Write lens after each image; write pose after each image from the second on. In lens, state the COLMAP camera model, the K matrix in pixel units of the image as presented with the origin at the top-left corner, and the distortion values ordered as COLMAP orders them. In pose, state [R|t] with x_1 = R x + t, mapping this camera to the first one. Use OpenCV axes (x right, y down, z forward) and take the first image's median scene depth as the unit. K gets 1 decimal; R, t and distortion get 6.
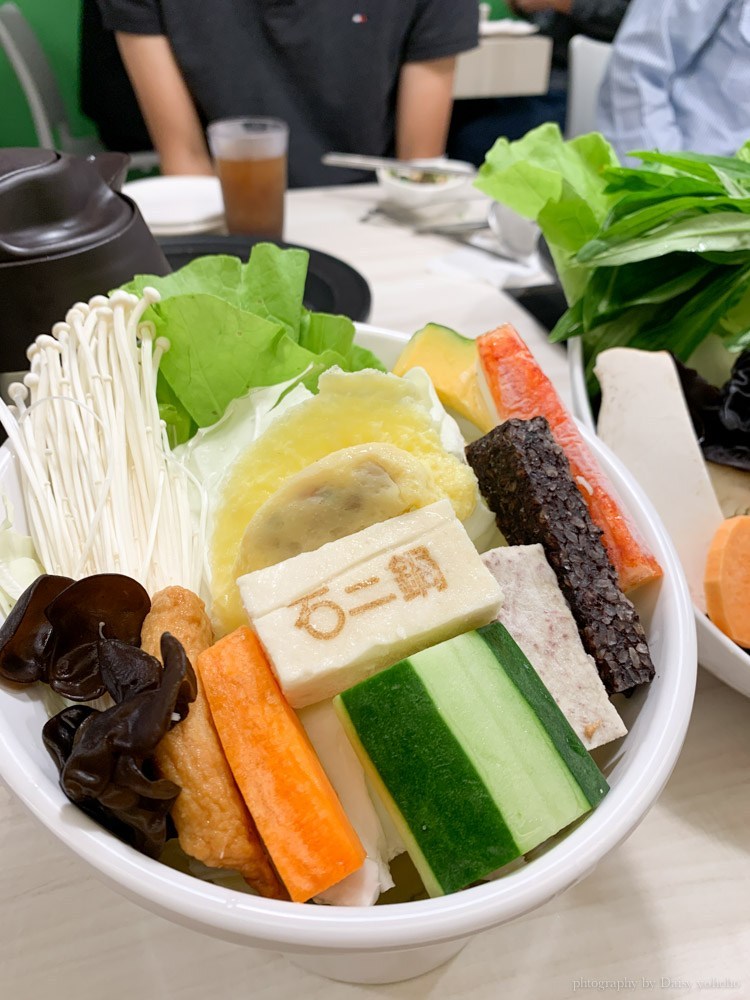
lens RADIAL K [[755.5, 0, 344.9], [0, 755.5, 484.0], [0, 0, 1]] dist [0.027207, -0.026477]
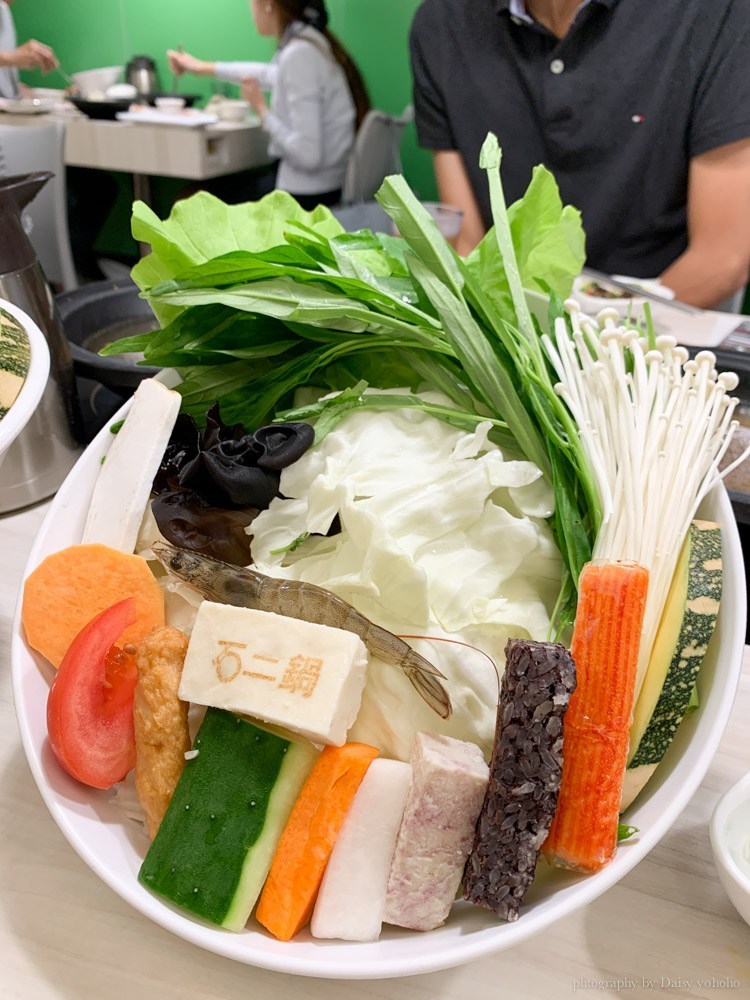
lens RADIAL K [[755.5, 0, 403.2], [0, 755.5, 502.0], [0, 0, 1]] dist [0.027207, -0.026477]
pose [[0.821530, 0.321543, -0.470849, 1.707237], [-0.369025, 0.929374, -0.009201, -0.193930], [0.434637, 0.181314, 0.882166, 0.342135]]
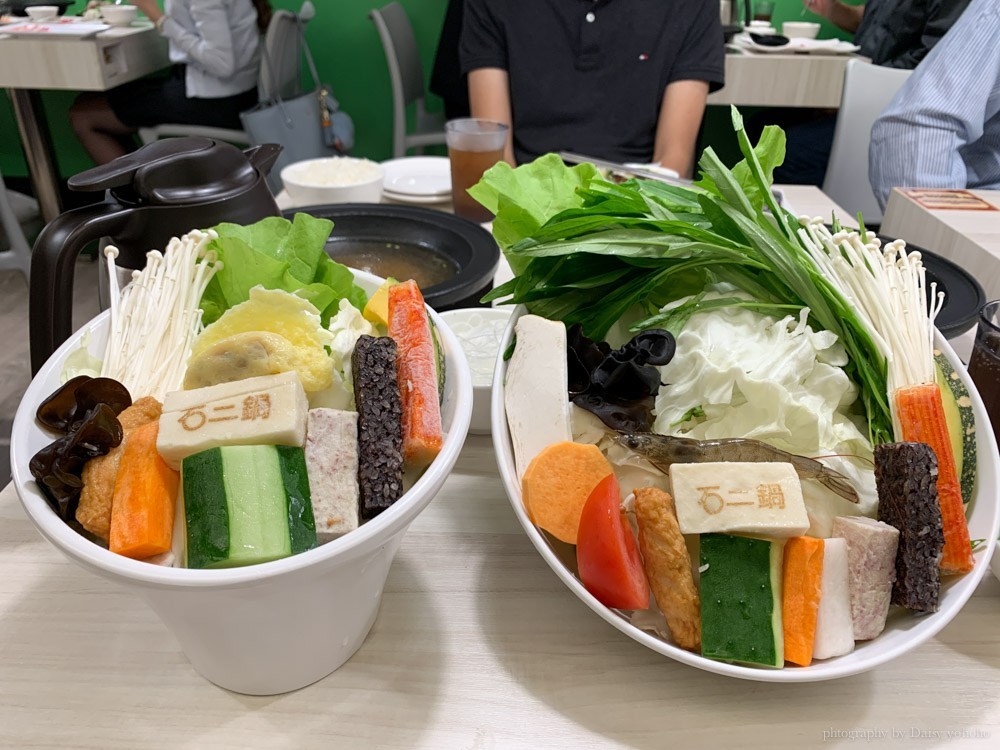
lens RADIAL K [[755.5, 0, 496.7], [0, 755.5, 367.1], [0, 0, 1]] dist [0.027207, -0.026477]
pose [[0.956771, 0.160243, -0.242716, 0.917925], [-0.186114, 0.978619, -0.087558, 0.071261], [0.223496, 0.128946, 0.966138, -0.484678]]
